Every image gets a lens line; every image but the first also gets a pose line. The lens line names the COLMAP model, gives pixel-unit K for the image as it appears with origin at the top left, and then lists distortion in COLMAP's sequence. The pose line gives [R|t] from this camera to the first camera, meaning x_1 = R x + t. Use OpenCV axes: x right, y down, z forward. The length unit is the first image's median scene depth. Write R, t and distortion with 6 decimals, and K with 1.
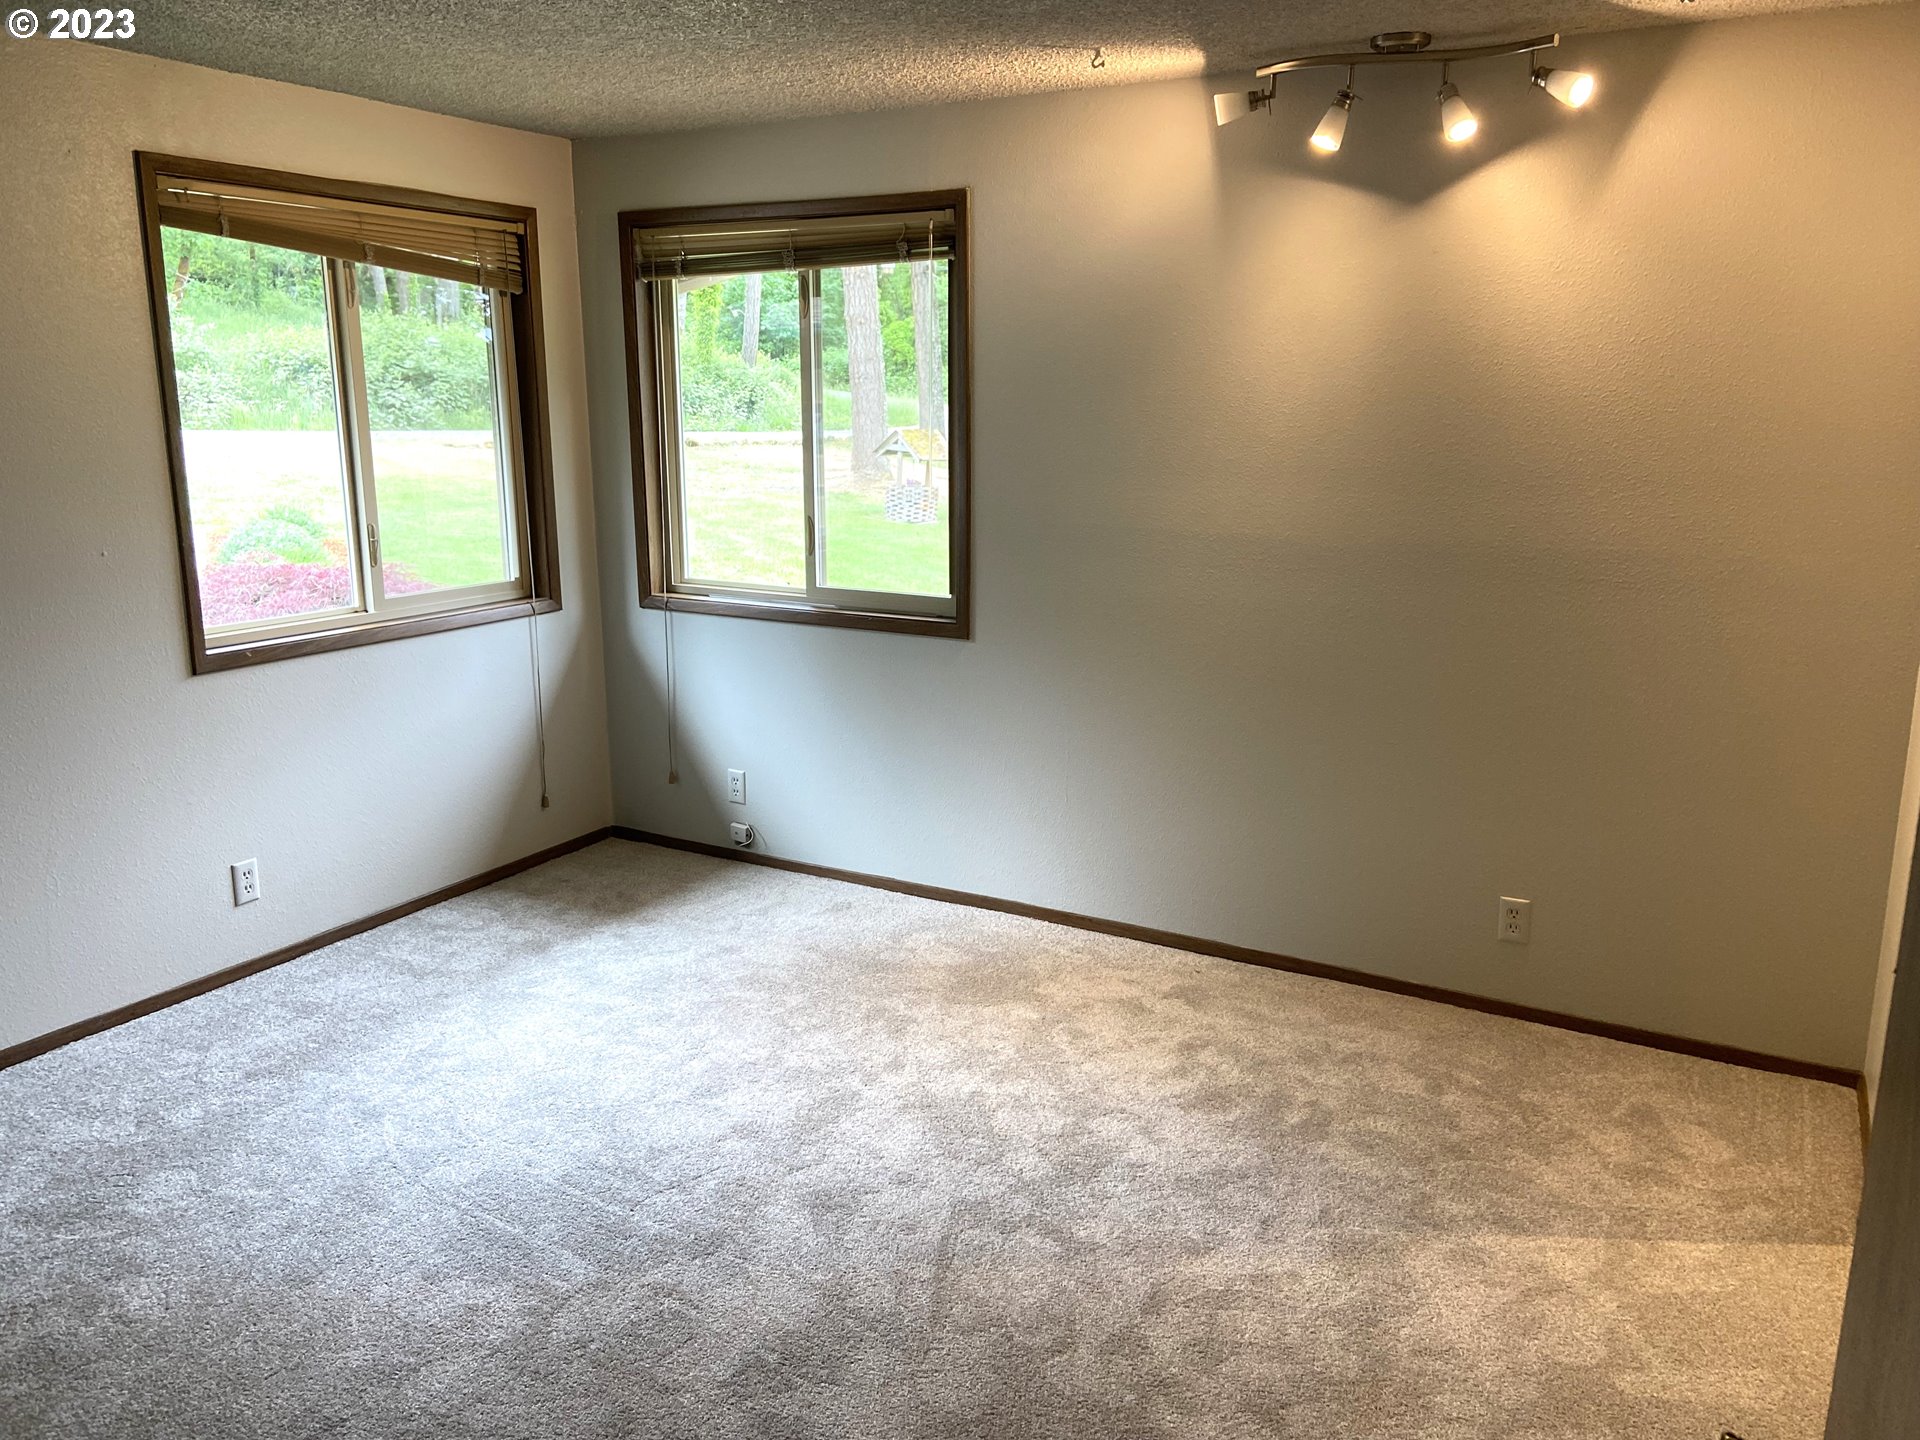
lens RADIAL K [[1435.8, 0, 952.7], [0, 1435.8, 693.9], [0, 0, 1]] dist [0.114622, -0.147155]
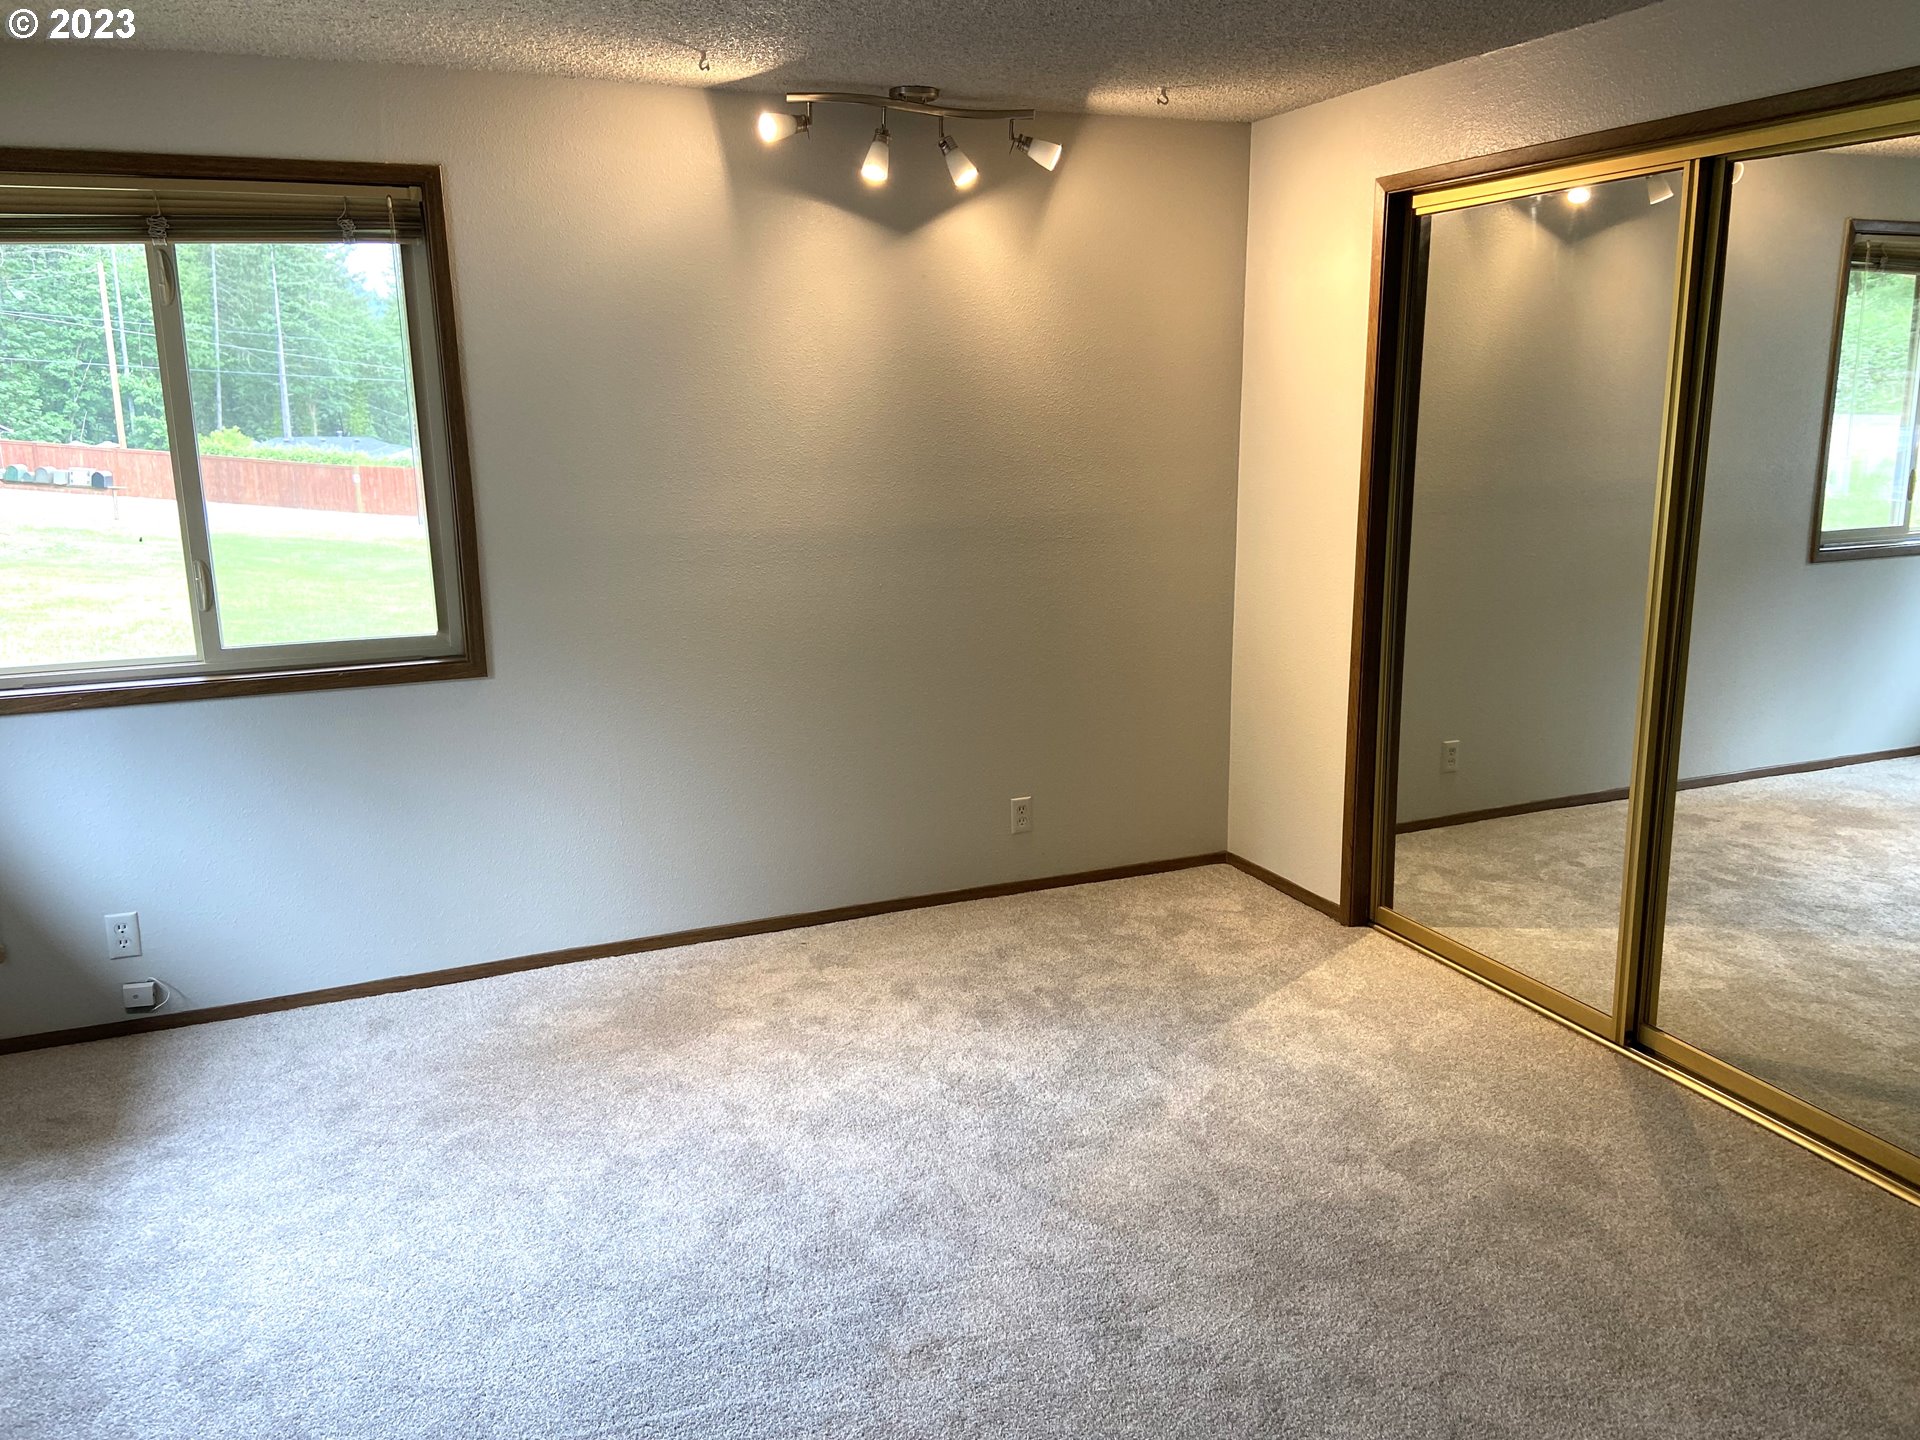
lens RADIAL K [[1437.1, 0, 939.5], [0, 1437.1, 703.3], [0, 0, 1]] dist [0.123080, -0.155947]
pose [[0.620101, -0.175088, 0.764735, -0.613342], [0.175764, 0.981004, 0.082083, -0.055689], [-0.764580, 0.083513, 0.639096, 0.260875]]
